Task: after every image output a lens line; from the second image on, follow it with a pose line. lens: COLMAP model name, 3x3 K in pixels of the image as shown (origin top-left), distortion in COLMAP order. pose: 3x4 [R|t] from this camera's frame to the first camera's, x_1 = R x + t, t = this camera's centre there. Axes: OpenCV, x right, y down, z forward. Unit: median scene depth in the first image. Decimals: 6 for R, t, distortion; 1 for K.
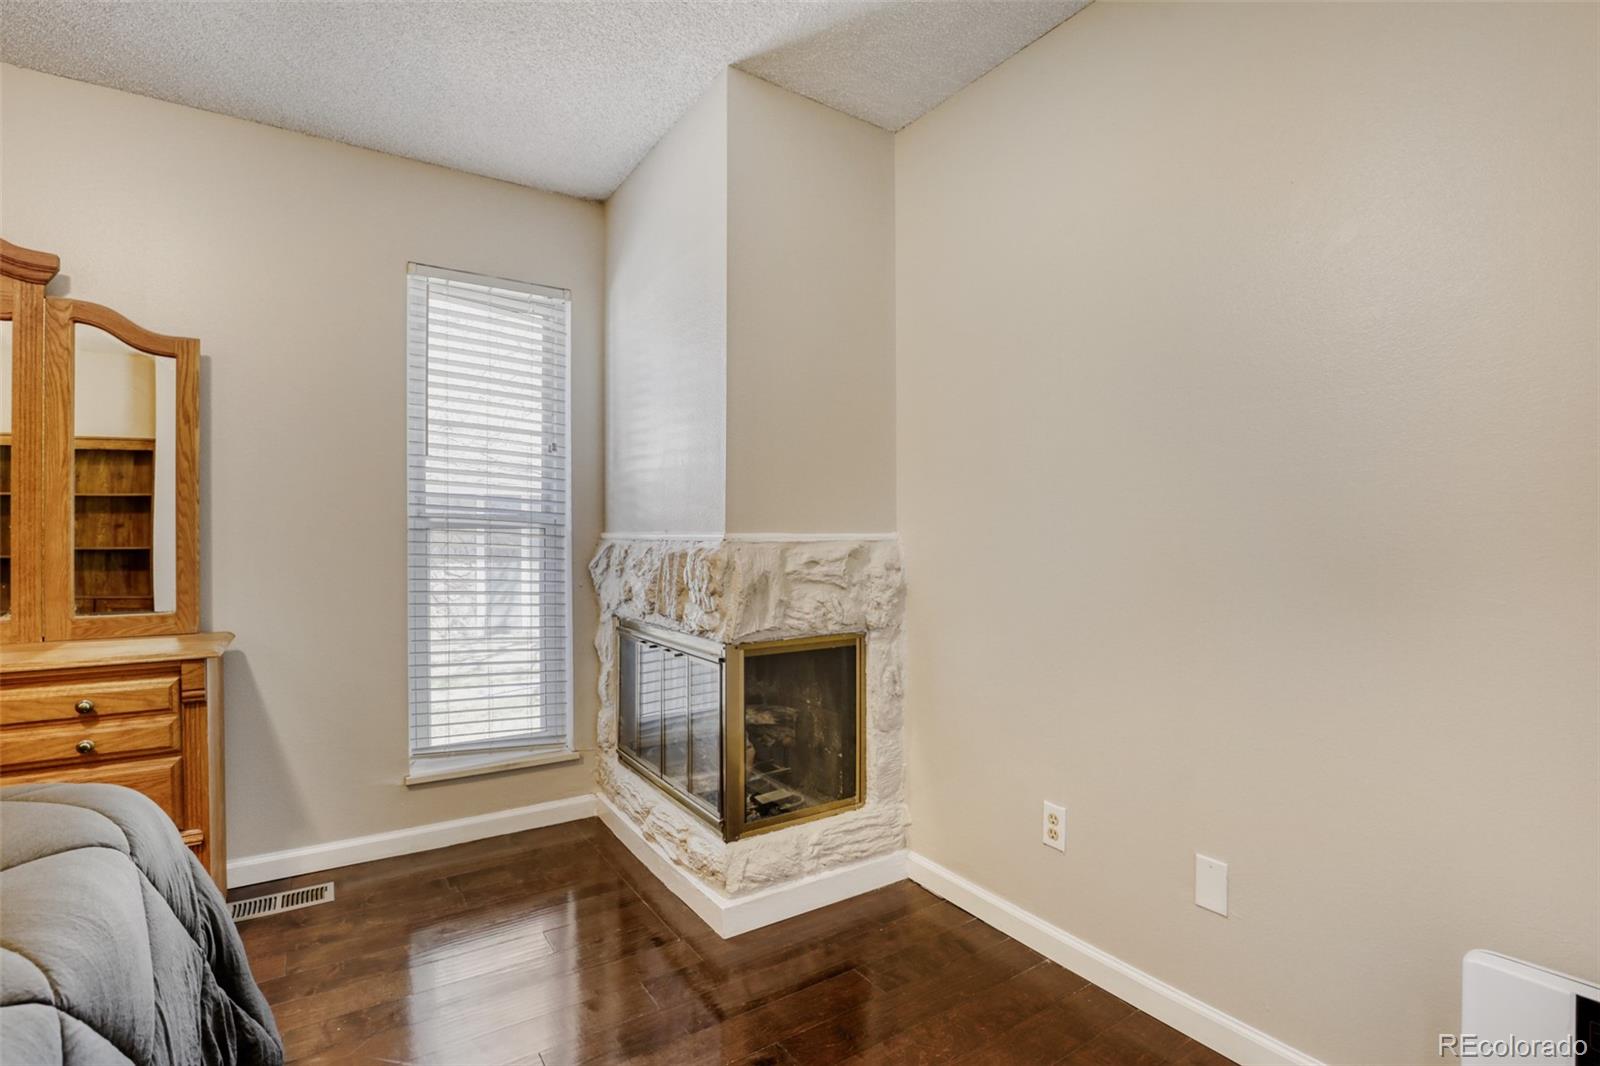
lens RADIAL K [[727.8, 0, 808.6], [0, 727.8, 536.0], [0, 0, 1]] dist [-0.012608, 0.002317]
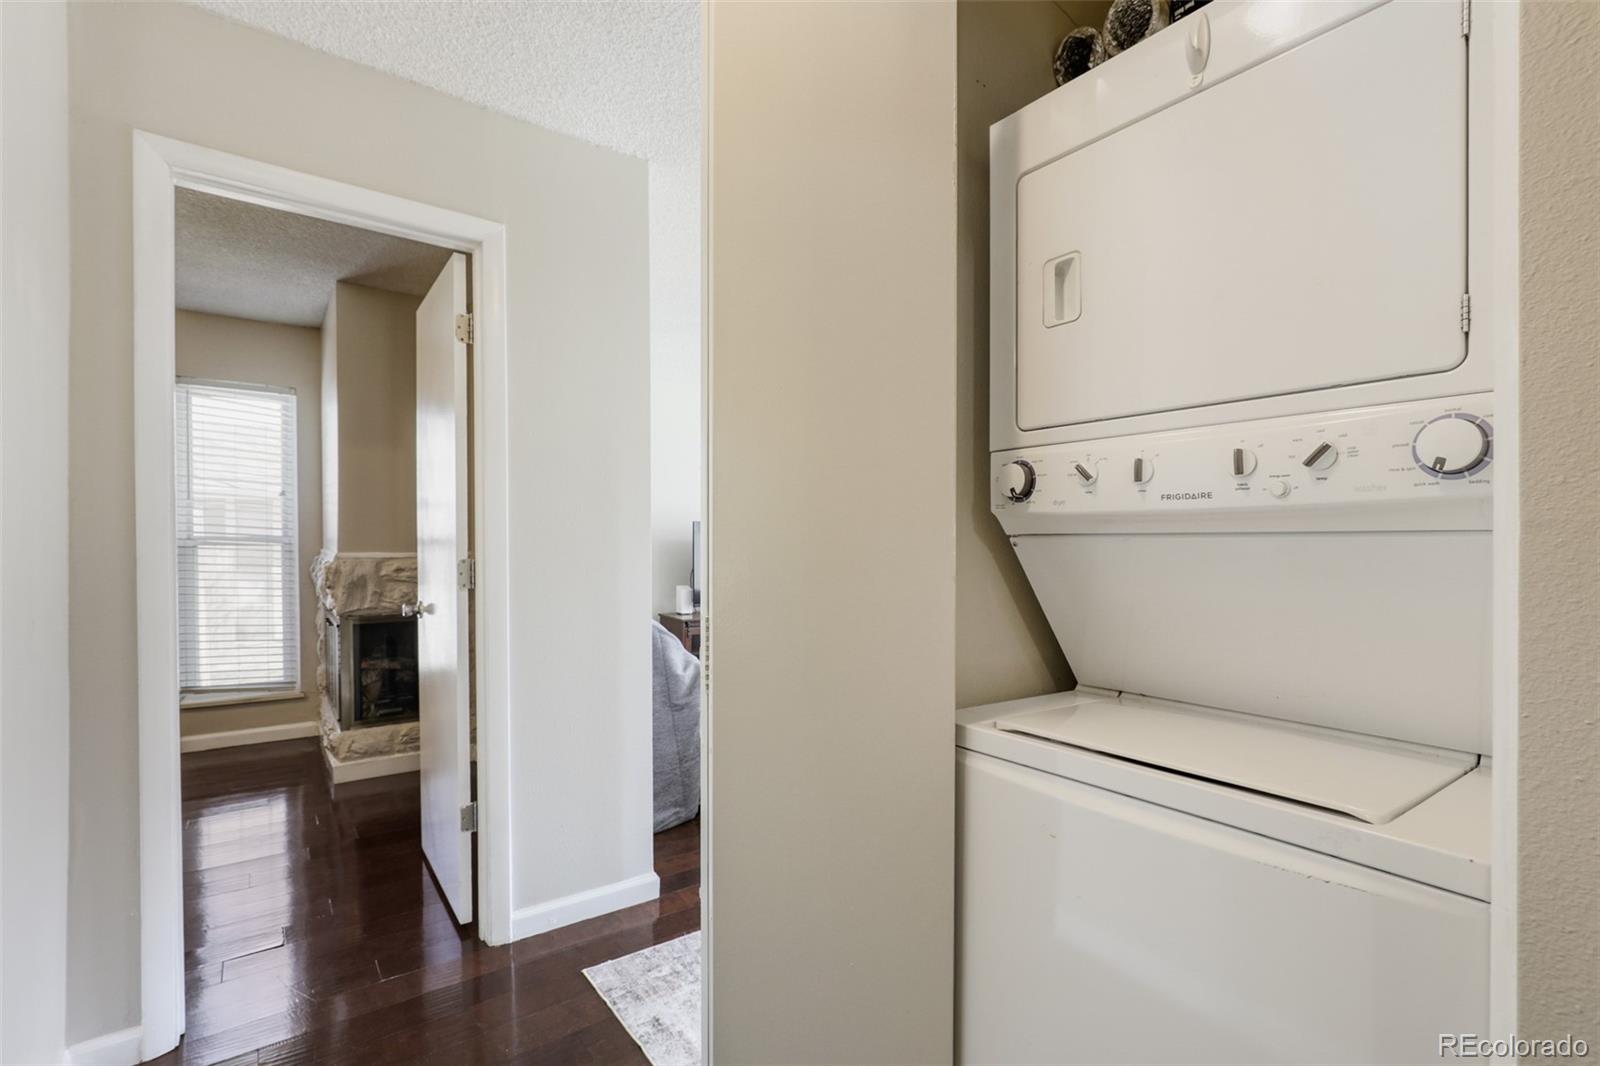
lens RADIAL K [[727.8, 0, 788.6], [0, 727.8, 536.9], [0, 0, 1]] dist [-0.012608, 0.002317]
pose [[0.999379, 0.011979, 0.033146, 0.814141], [-0.011645, 0.999880, -0.010230, -0.033258], [-0.033265, 0.009838, 0.999398, -0.703402]]
